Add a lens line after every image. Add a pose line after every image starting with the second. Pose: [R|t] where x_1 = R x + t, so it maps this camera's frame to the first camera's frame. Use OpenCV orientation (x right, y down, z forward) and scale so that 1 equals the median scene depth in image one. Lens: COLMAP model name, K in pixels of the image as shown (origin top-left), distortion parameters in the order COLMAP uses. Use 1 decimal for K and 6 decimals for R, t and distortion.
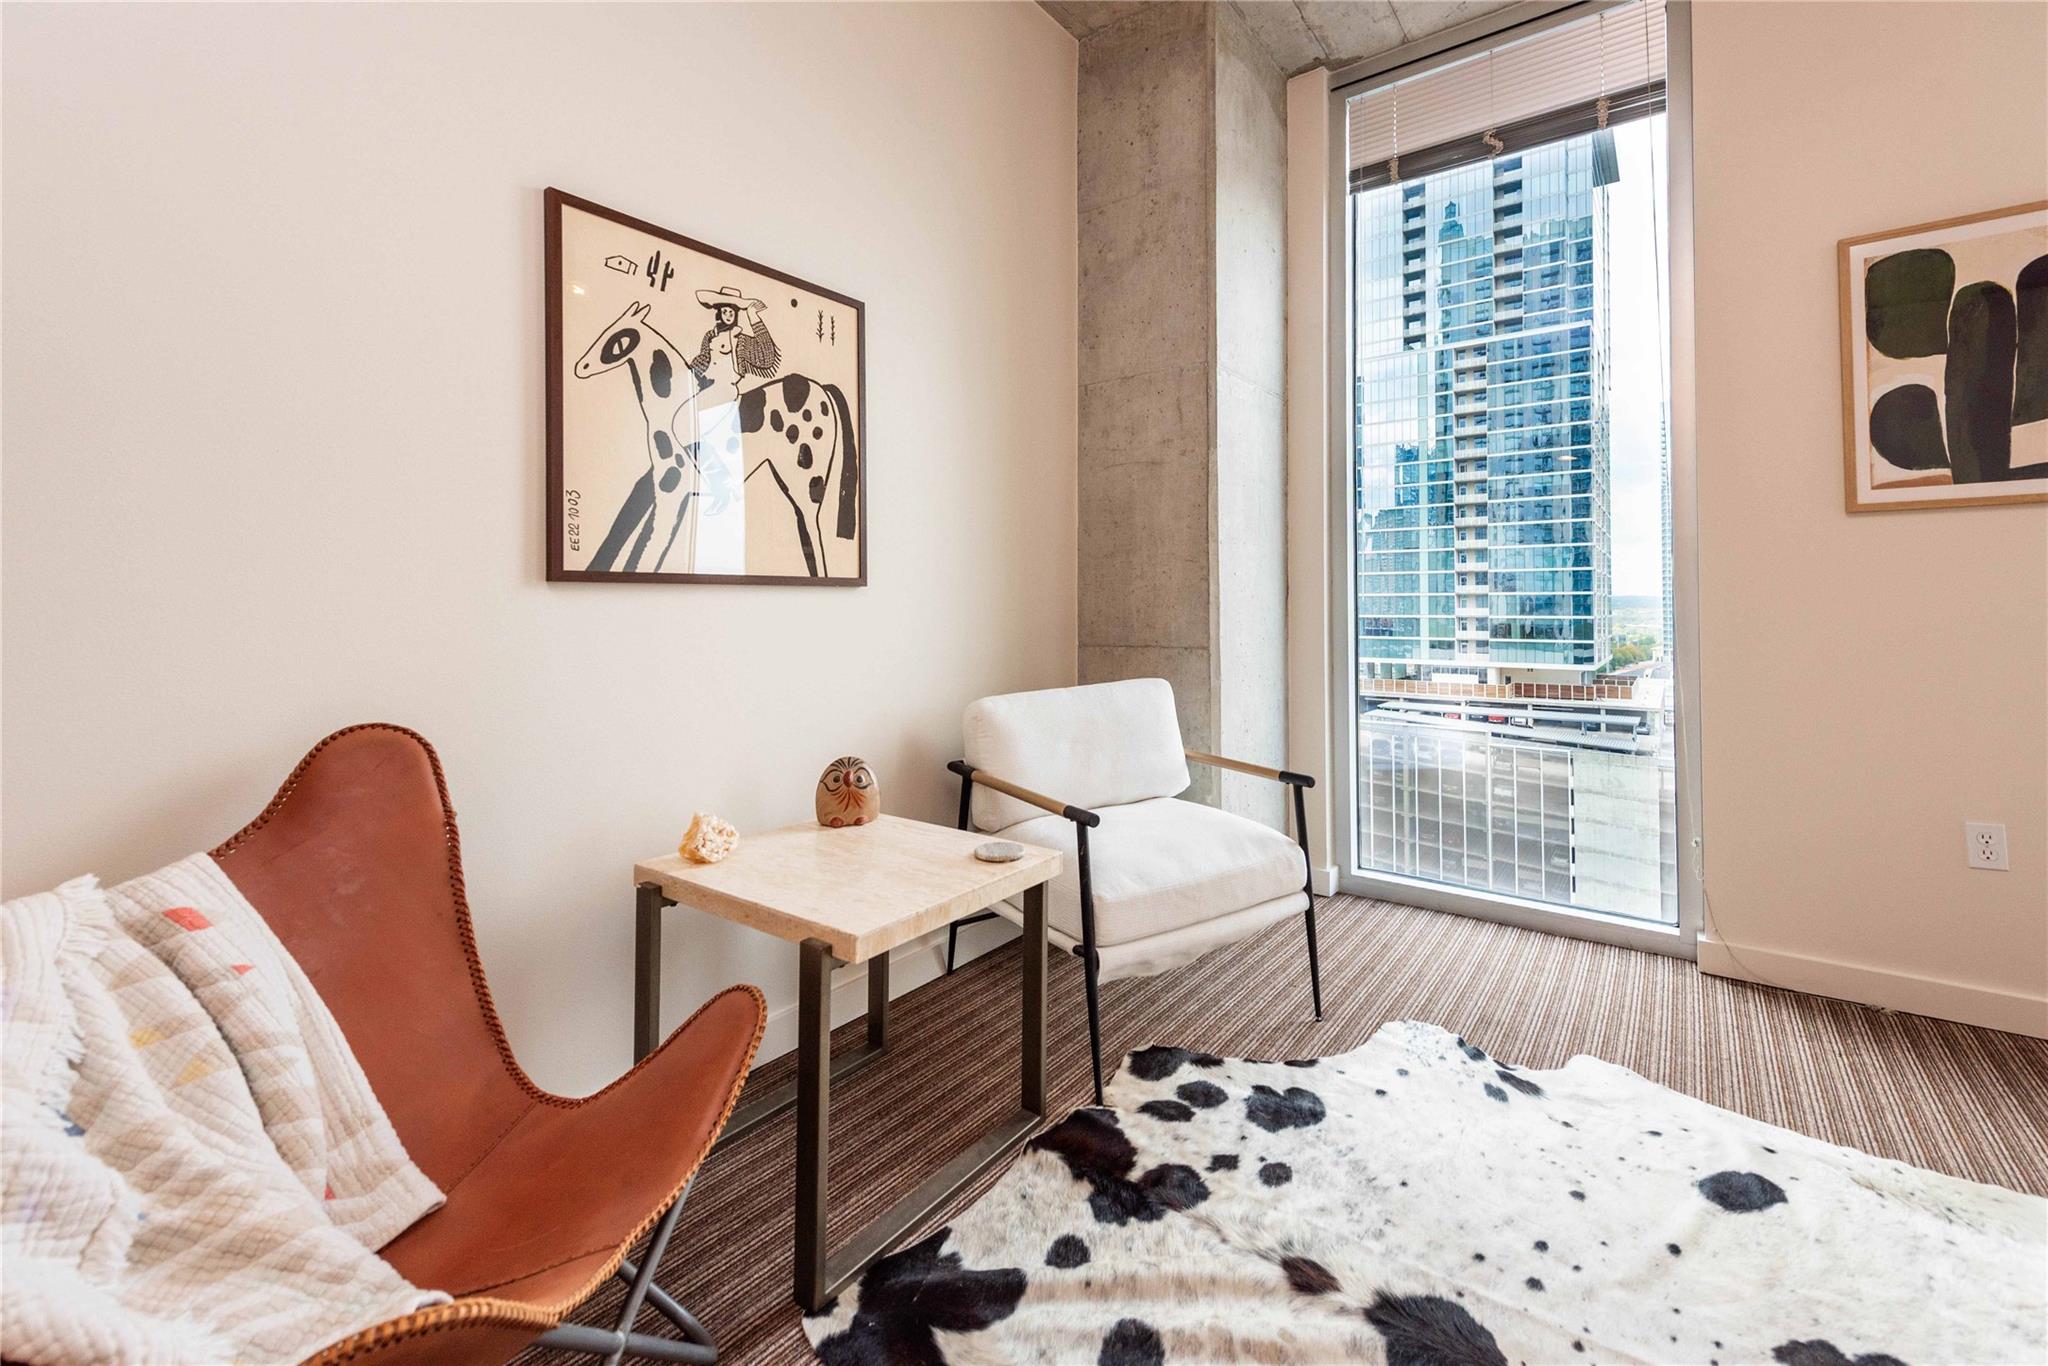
lens RADIAL K [[850.0, 0, 1081.0], [0, 850.0, 587.7], [0, 0, 1]] dist [0.014898, -0.002880]
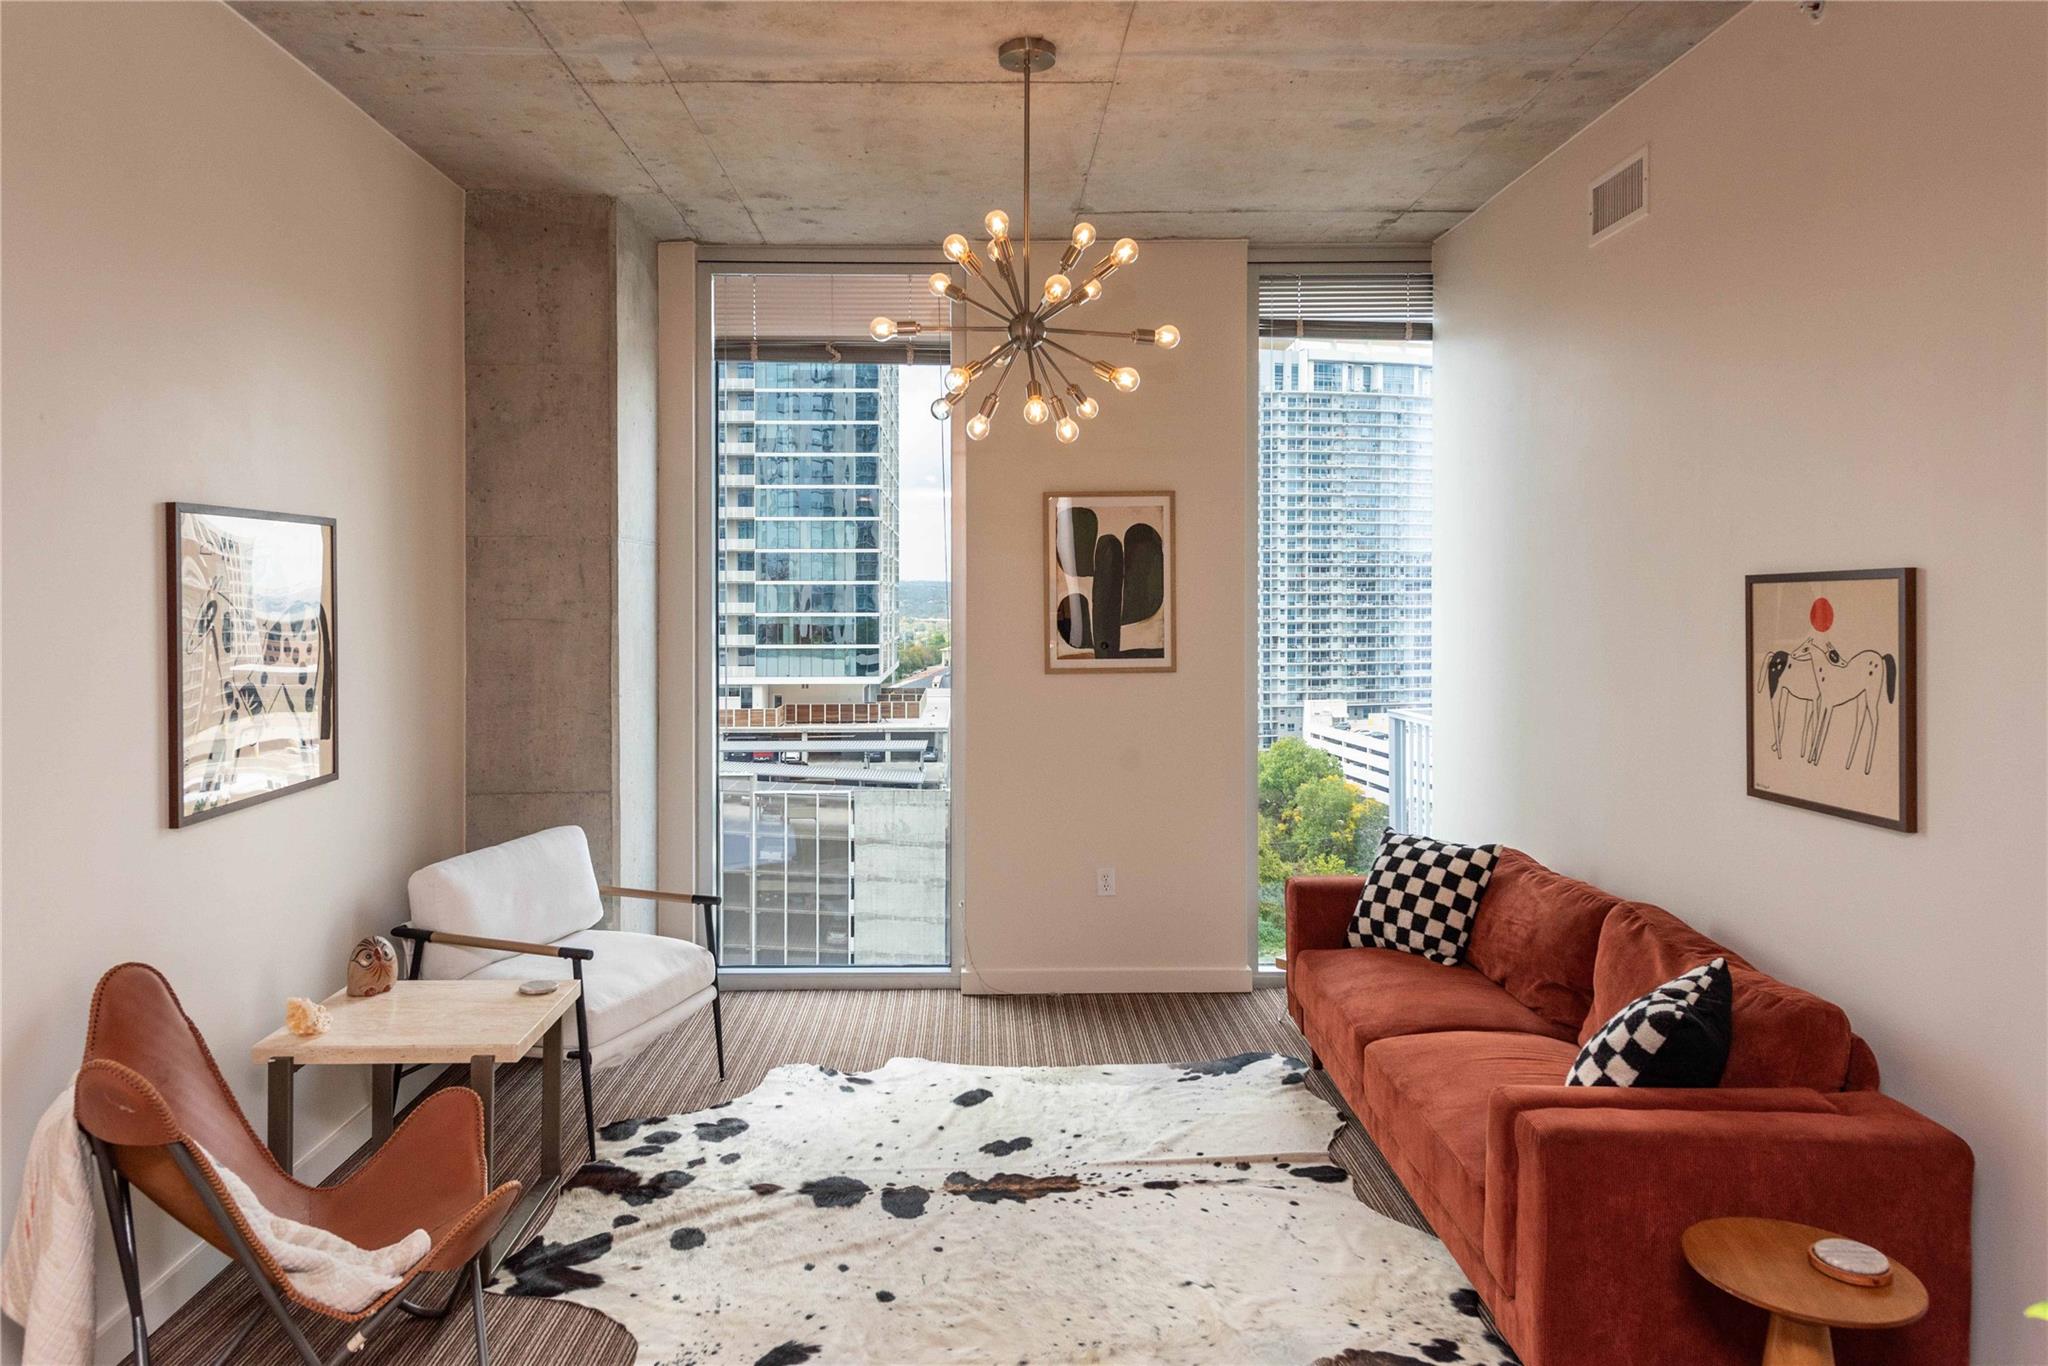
lens RADIAL K [[1310.6, 0, 978.2], [0, 1310.6, 615.3], [0, 0, 1]] dist [0.029437, -0.008746]
pose [[0.816083, -0.008670, 0.577870, -0.561482], [-0.012340, 0.999398, 0.032422, -0.277366], [-0.577803, -0.033590, 0.815485, -0.849194]]
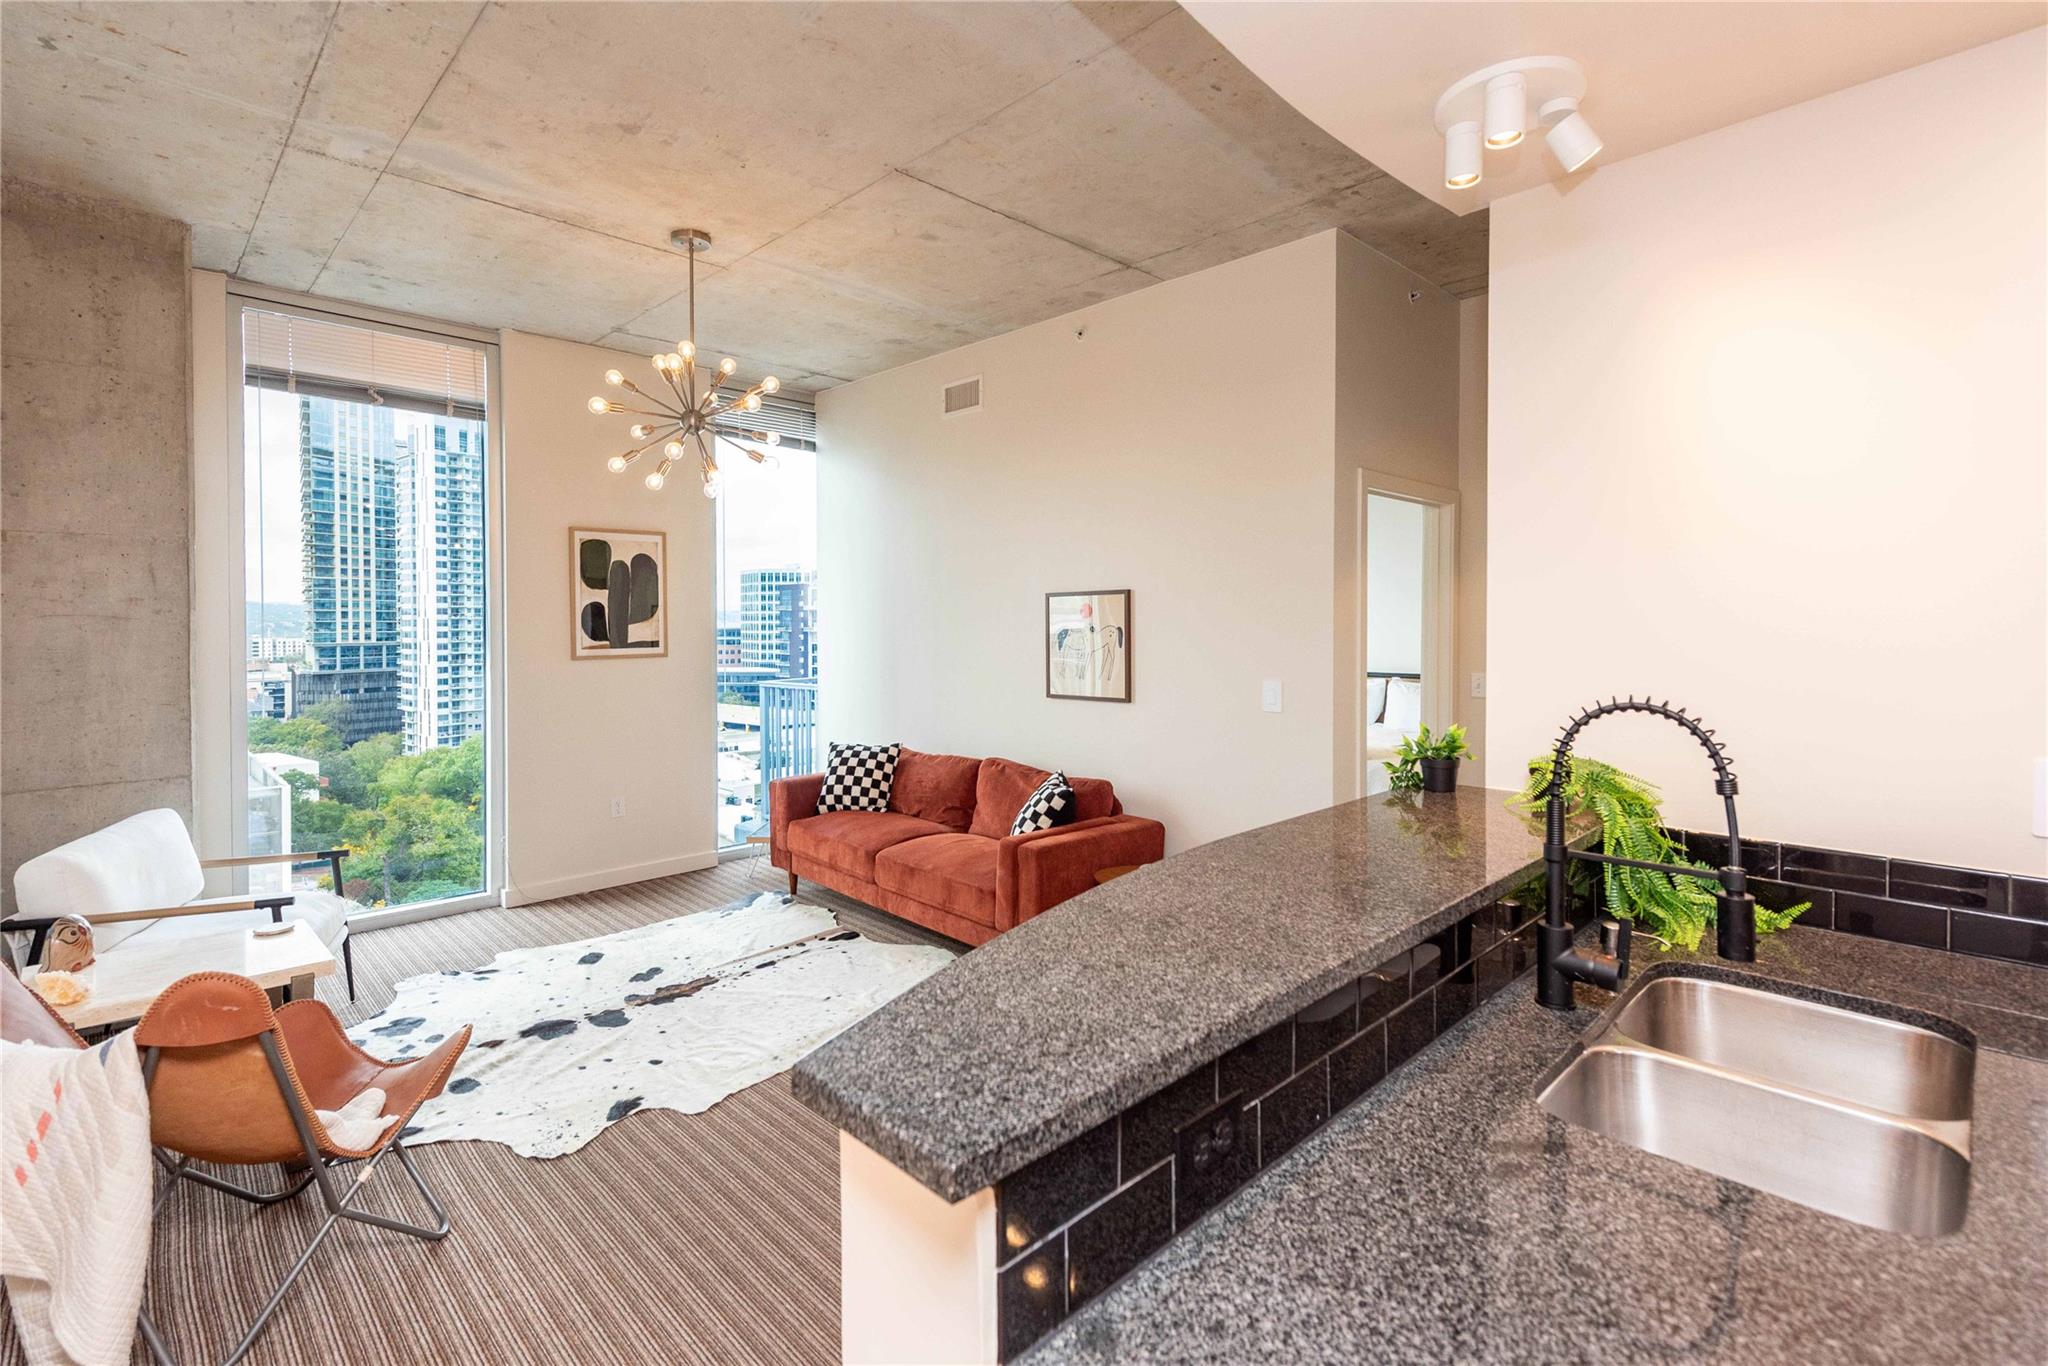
lens RADIAL K [[937.4, 0, 1033.9], [0, 937.4, 640.2], [0, 0, 1]] dist [0.014418, -0.003280]
pose [[0.183807, -0.018707, 0.982784, -1.174681], [-0.023449, 0.999451, 0.023409, -0.225370], [-0.982683, -0.027348, 0.183268, -0.522208]]
